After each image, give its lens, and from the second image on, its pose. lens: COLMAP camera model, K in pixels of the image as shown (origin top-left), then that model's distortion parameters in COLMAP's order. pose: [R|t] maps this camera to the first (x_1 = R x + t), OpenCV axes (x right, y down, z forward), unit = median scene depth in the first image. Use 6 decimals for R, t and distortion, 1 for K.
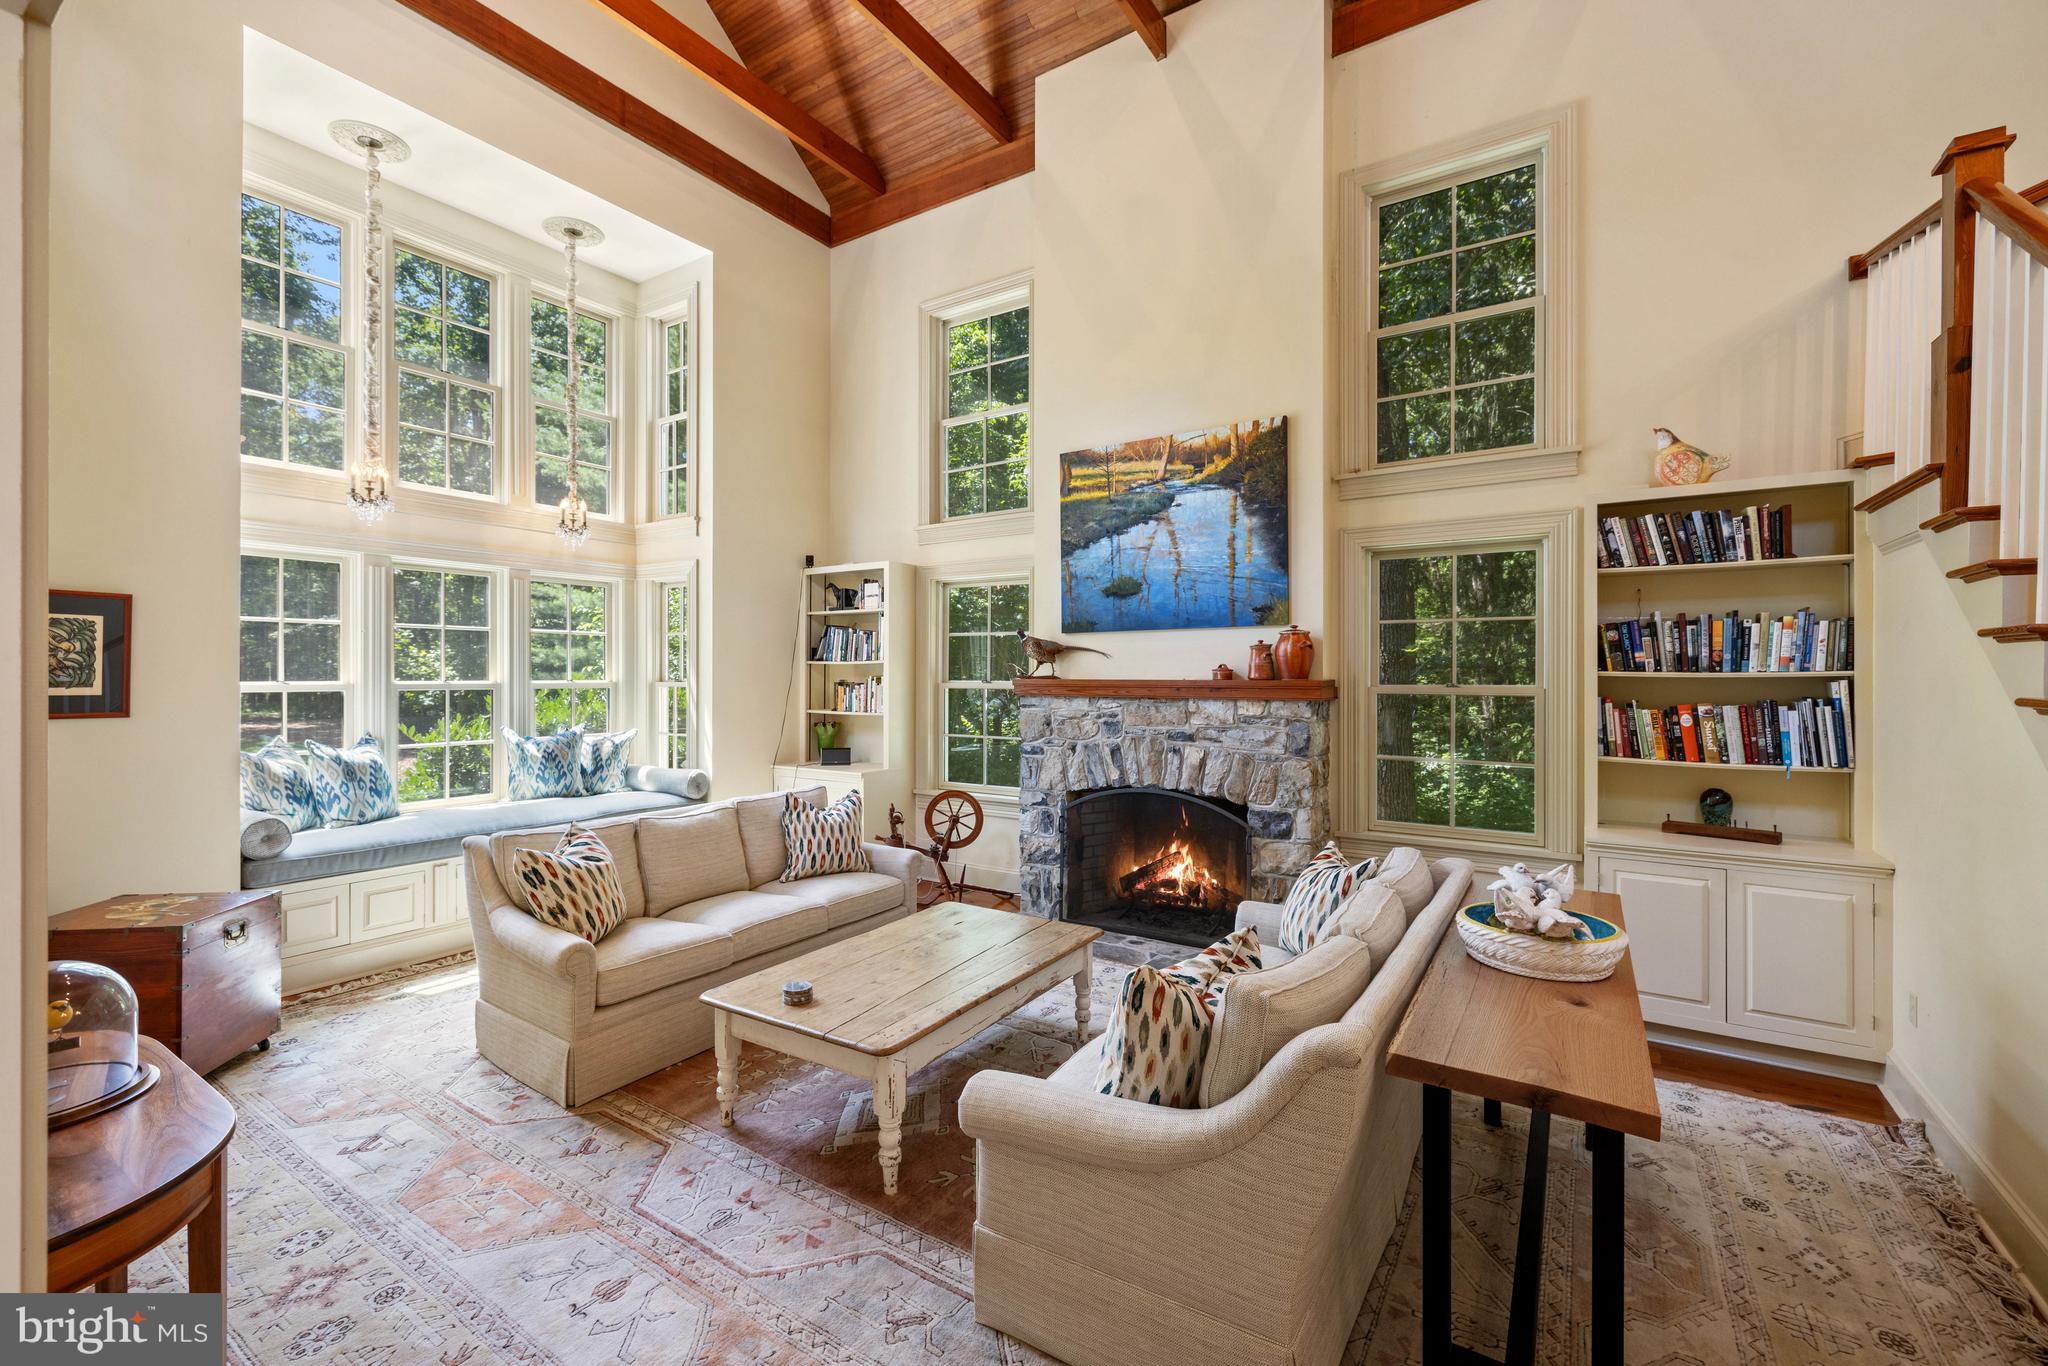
lens RADIAL K [[861.4, 0, 1013.9], [0, 861.4, 675.3], [0, 0, 1]] dist [-0.001817, -0.000107]
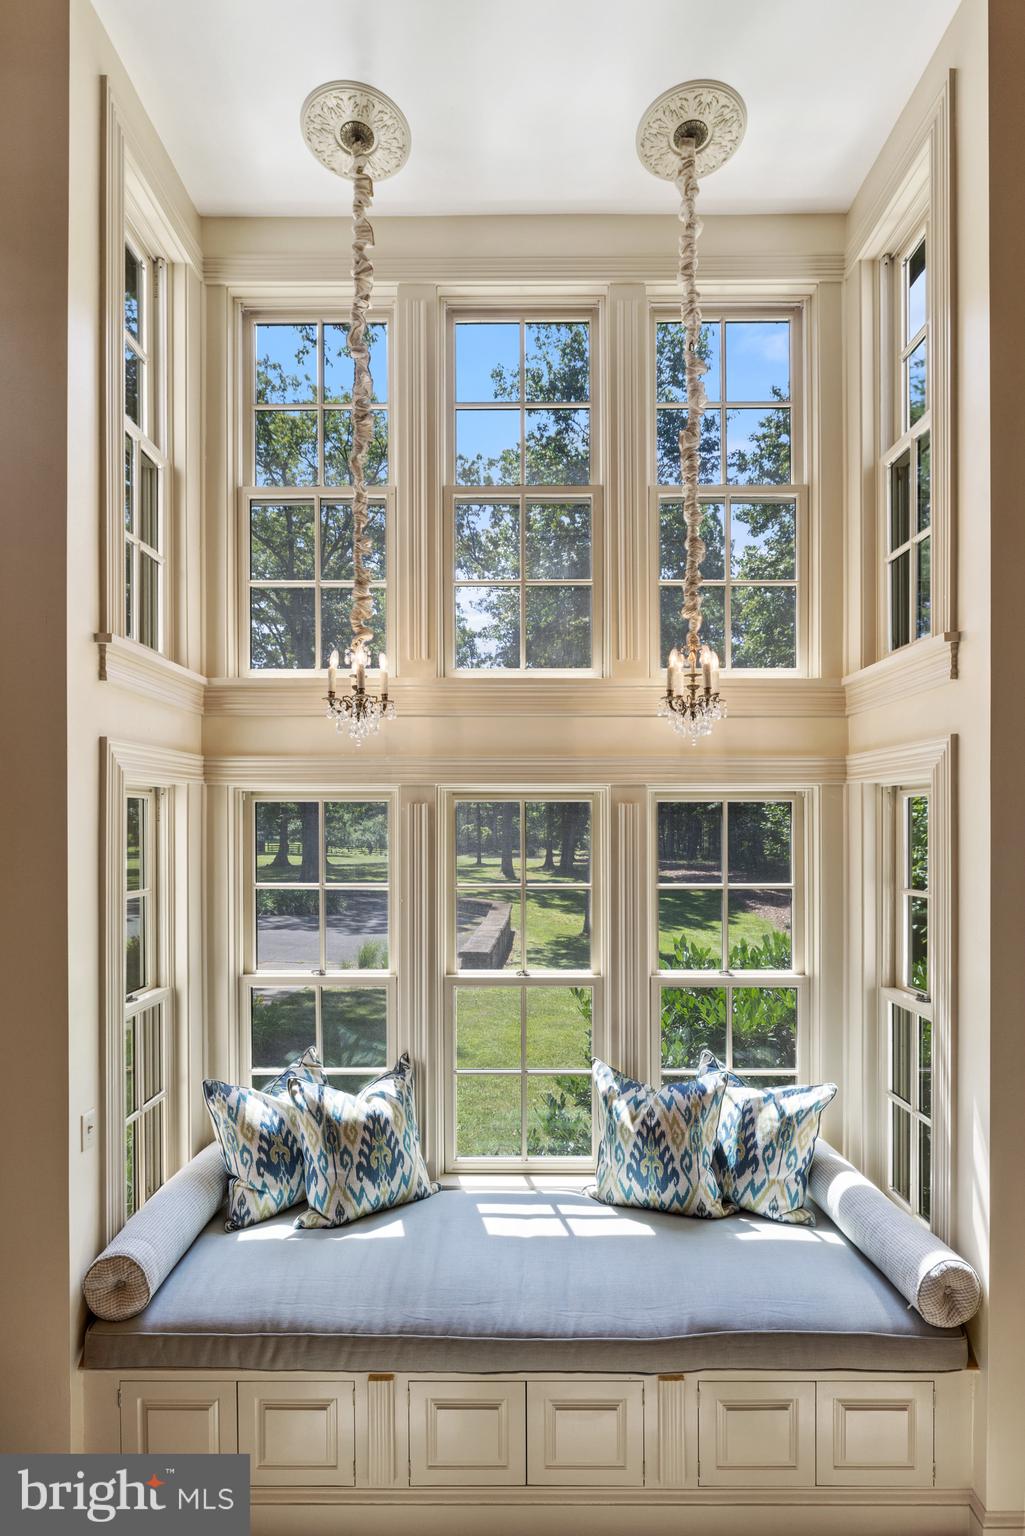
lens RADIAL K [[744.0, 0, 522.6], [0, 744.0, 829.6], [0, 0, 1]] dist [-0.006129, -0.000509]
pose [[0.544658, 0.001393, -0.838657, -0.239635], [-0.000148, 0.999999, 0.001565, -0.118586], [0.838658, -0.000728, 0.544658, 0.839176]]
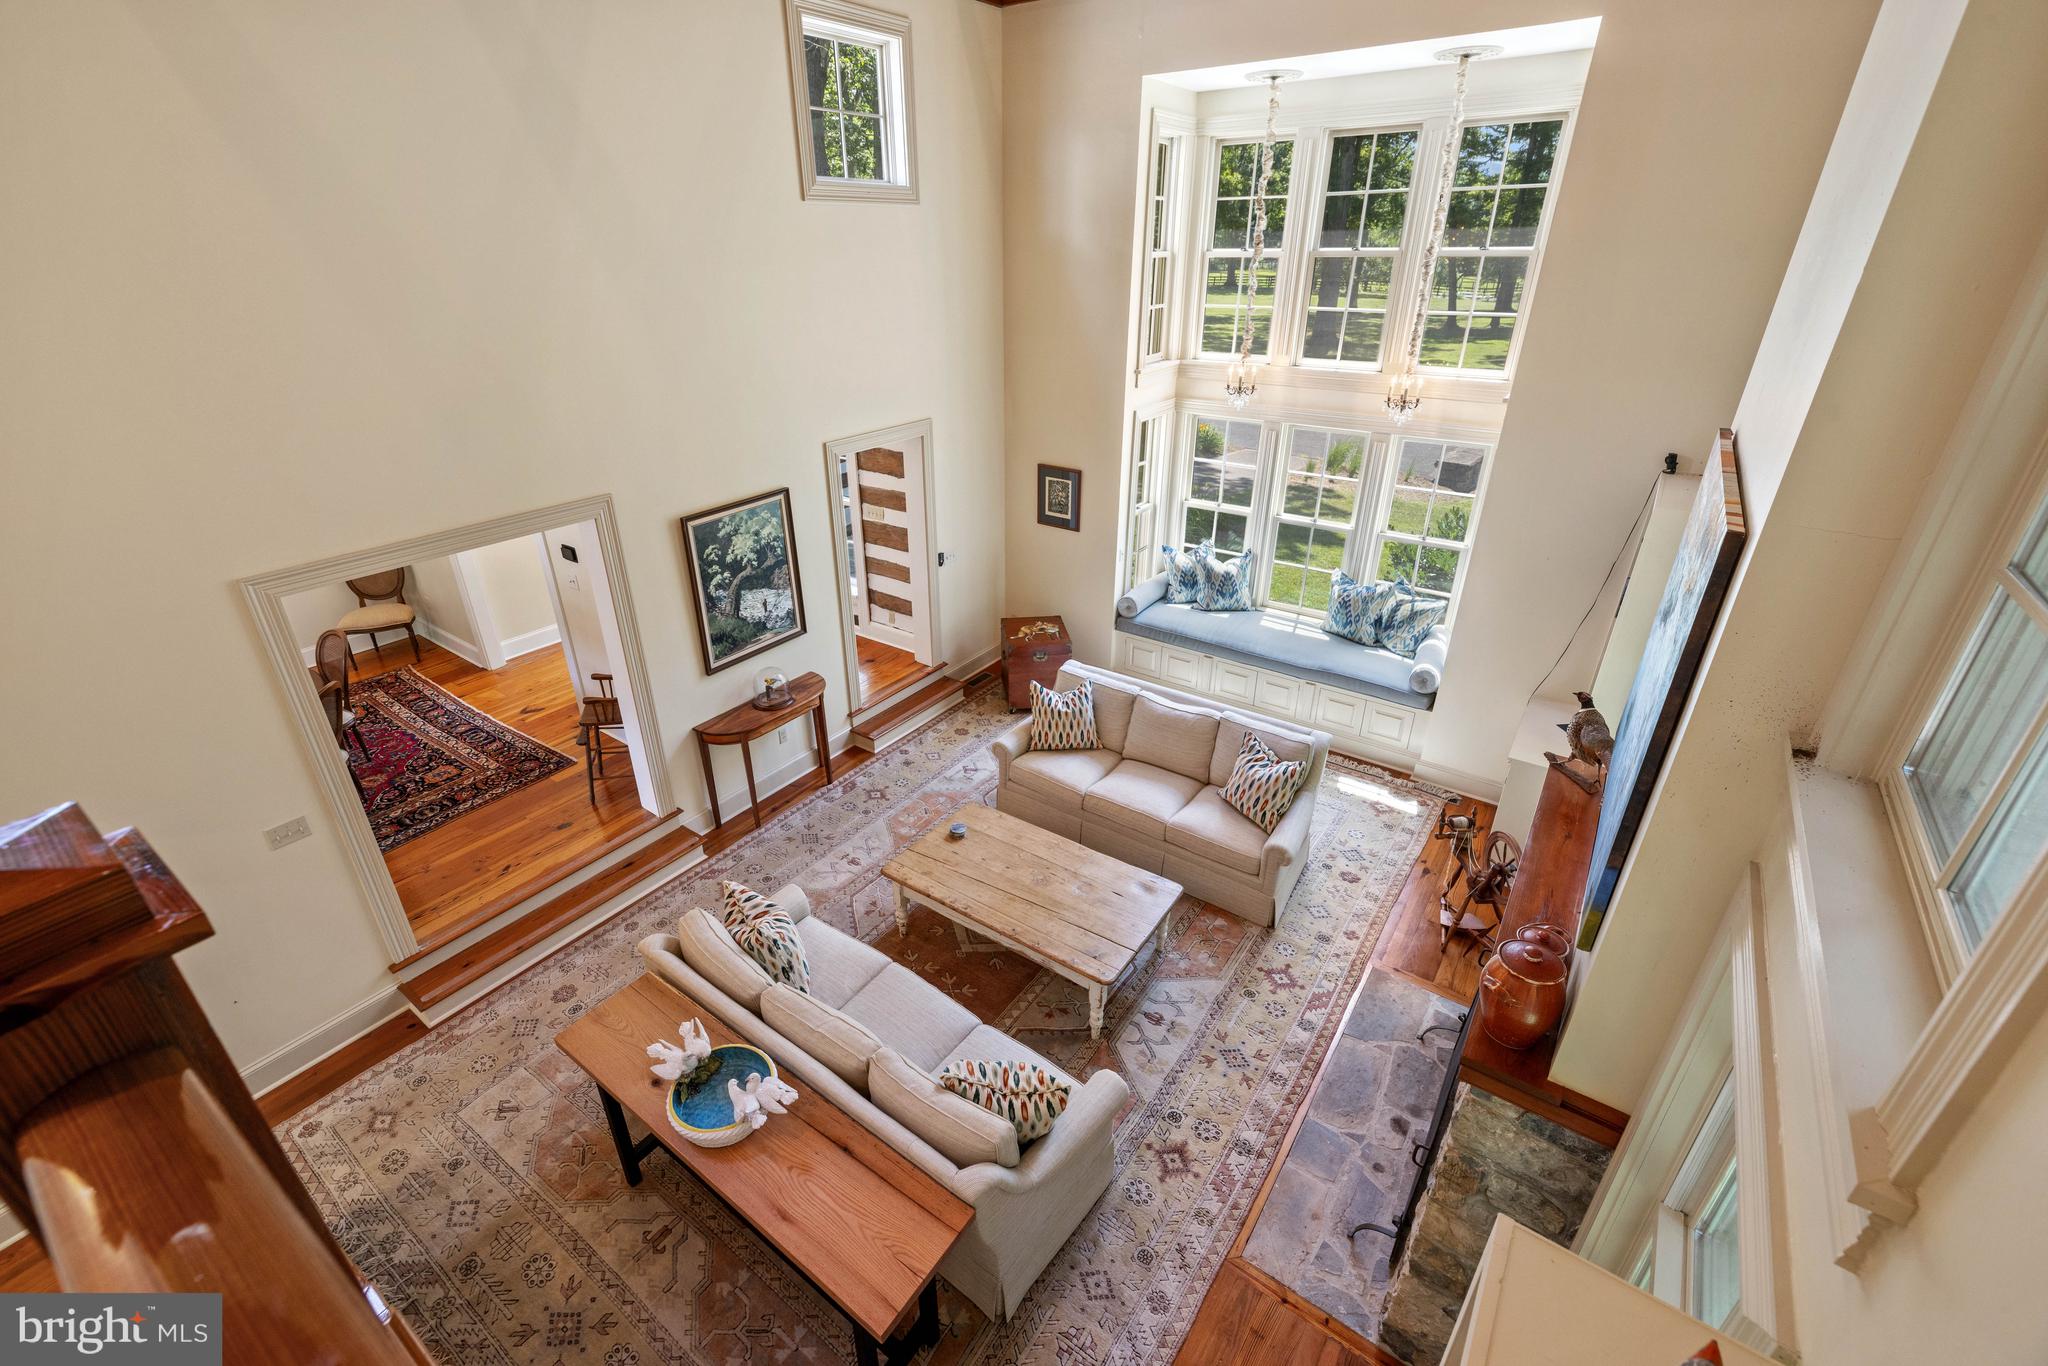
lens RADIAL K [[861.4, 0, 1003.8], [0, 861.4, 678.7], [0, 0, 1]] dist [-0.001817, -0.000107]
pose [[-0.048513, 0.445754, -0.893840, 0.721464], [0.003800, 0.894970, 0.446111, -0.422367], [0.998815, 0.018246, -0.045112, 0.724425]]
